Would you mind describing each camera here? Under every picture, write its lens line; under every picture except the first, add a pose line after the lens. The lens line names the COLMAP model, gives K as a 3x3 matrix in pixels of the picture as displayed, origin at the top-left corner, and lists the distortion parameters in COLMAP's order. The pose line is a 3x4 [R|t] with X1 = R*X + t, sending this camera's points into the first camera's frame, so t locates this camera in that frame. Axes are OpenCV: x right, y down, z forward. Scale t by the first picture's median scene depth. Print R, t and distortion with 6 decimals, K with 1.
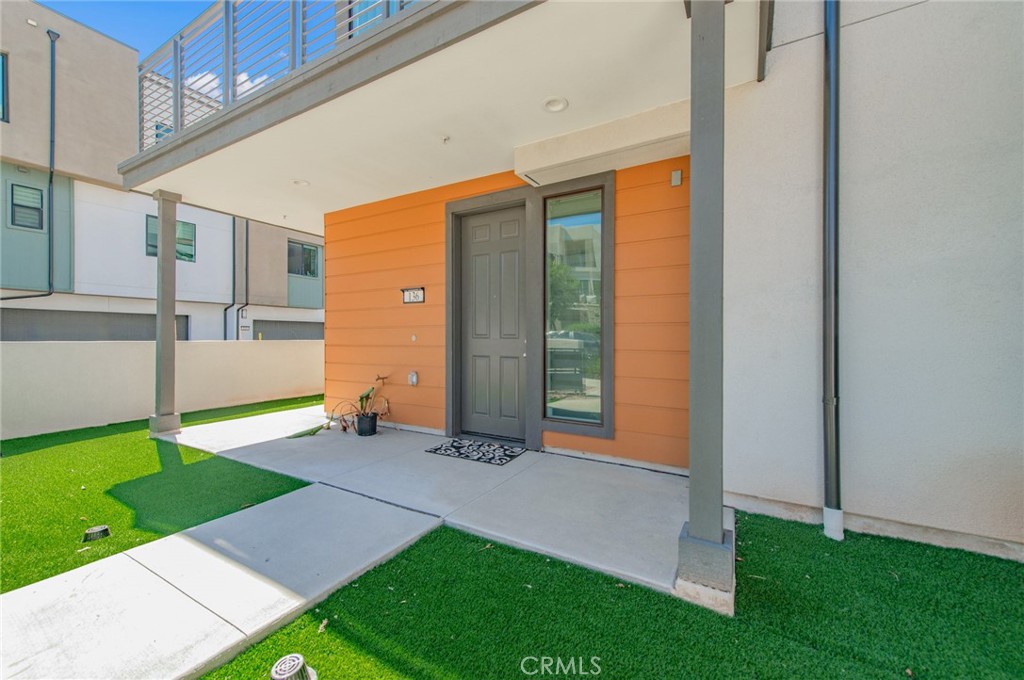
lens RADIAL K [[400.5, 0, 502.7], [0, 400.5, 334.5], [0, 0, 1]] dist [0.012734, -0.002400]
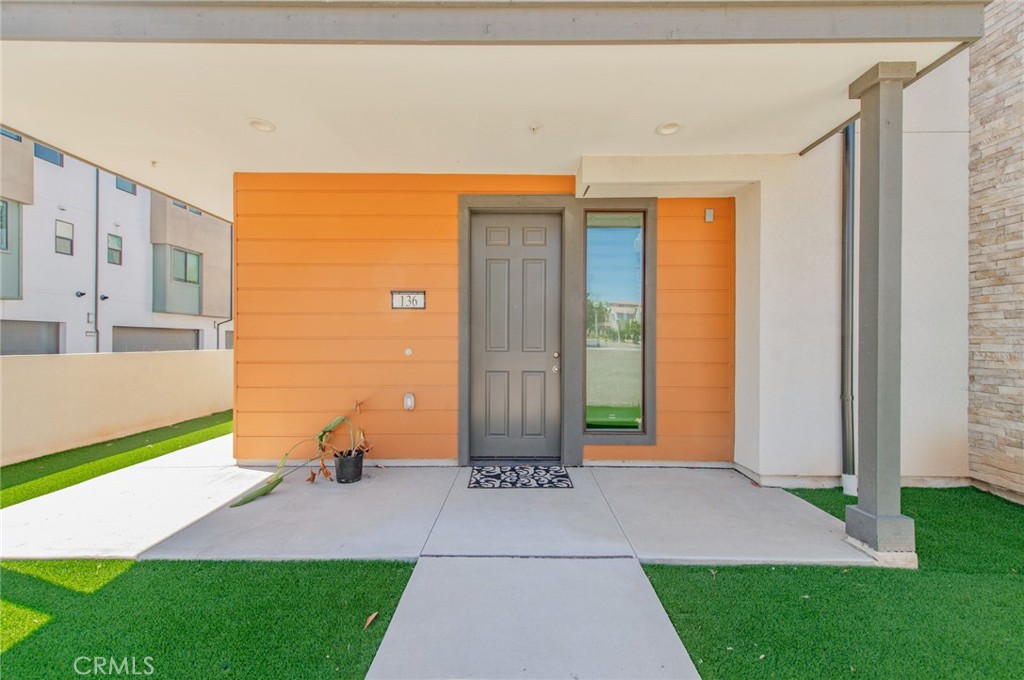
lens RADIAL K [[400.5, 0, 504.3], [0, 400.5, 339.6], [0, 0, 1]] dist [0.012734, -0.002400]
pose [[0.863137, 0.001947, 0.504966, -0.578904], [-0.003257, 0.999993, 0.001711, -0.022766], [-0.504959, -0.003122, 0.863138, 0.245886]]
